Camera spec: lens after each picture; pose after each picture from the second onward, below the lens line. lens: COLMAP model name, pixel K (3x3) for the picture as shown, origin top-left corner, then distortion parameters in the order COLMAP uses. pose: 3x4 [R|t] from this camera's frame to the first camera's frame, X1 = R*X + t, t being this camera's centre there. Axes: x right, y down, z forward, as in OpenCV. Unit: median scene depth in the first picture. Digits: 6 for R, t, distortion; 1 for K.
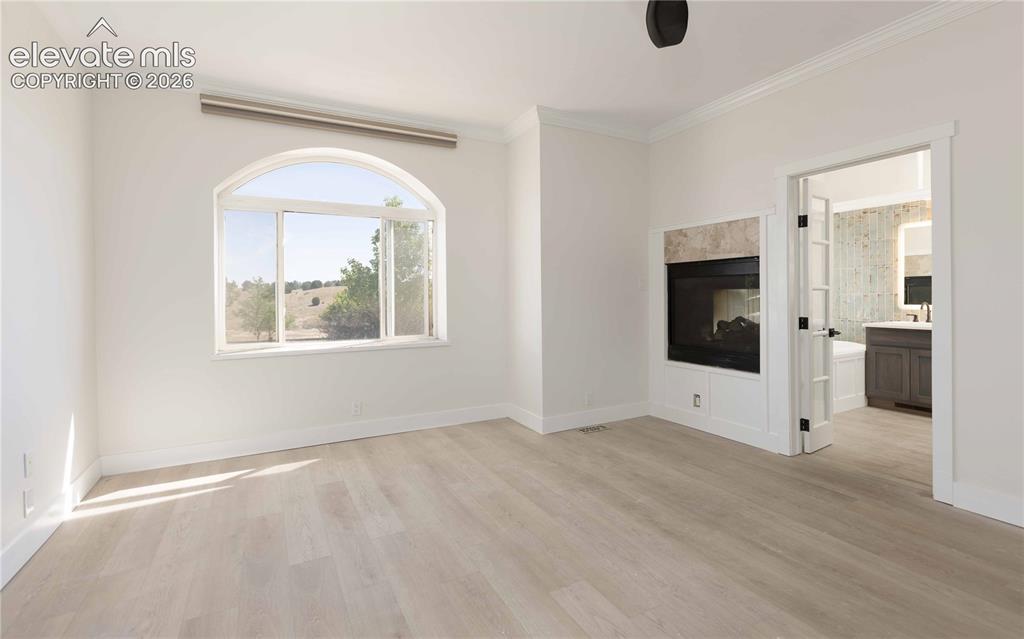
lens RADIAL K [[463.7, 0, 509.5], [0, 463.7, 297.2], [0, 0, 1]] dist [0.000705, -0.000648]
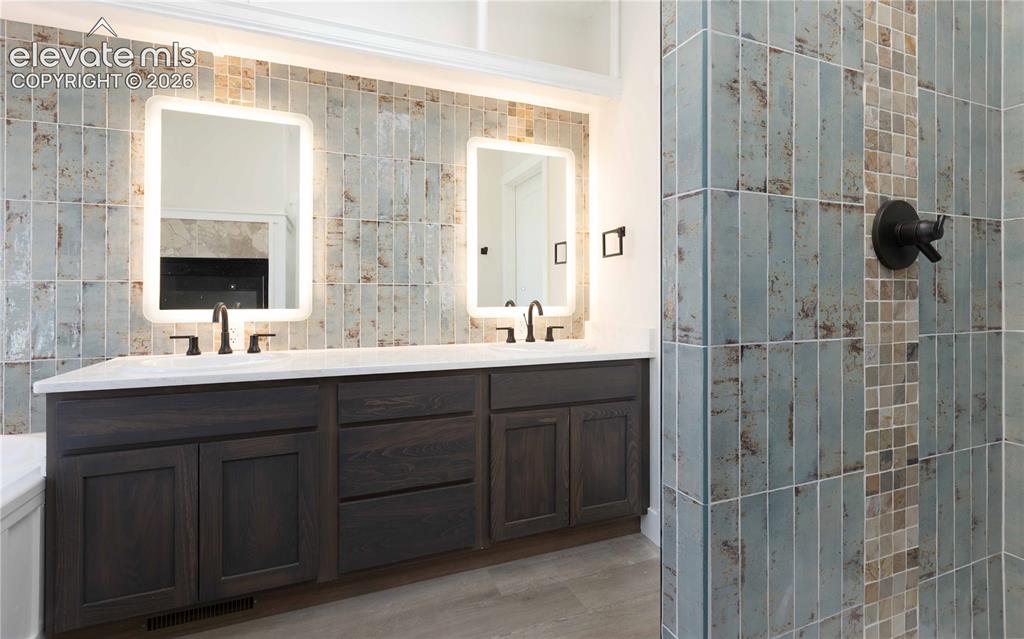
lens RADIAL K [[463.7, 0, 522.5], [0, 463.7, 295.4], [0, 0, 1]] dist [0.000705, -0.000648]
pose [[0.099845, 0.011510, 0.994936, 0.506586], [0.004131, 0.999920, -0.011982, 0.009641], [-0.994994, 0.005306, 0.099790, 0.671321]]
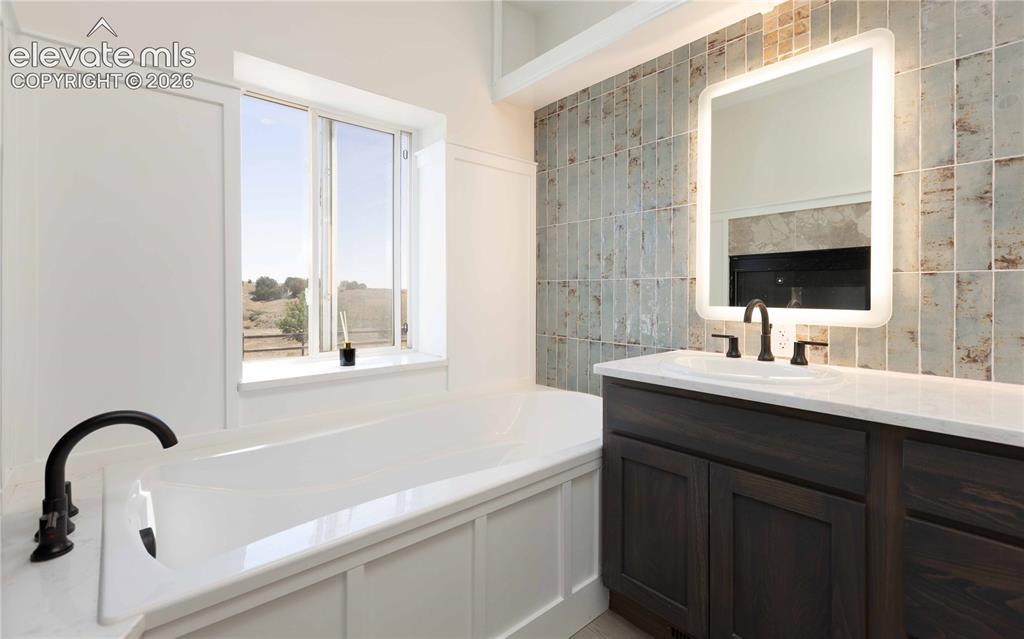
lens RADIAL K [[463.7, 0, 509.4], [0, 463.7, 292.2], [0, 0, 1]] dist [0.000705, -0.000648]
pose [[0.973960, 0.012721, 0.226363, 0.615844], [-0.011459, 0.999911, -0.006890, 0.009003], [-0.226430, 0.004117, 0.974019, 0.681147]]
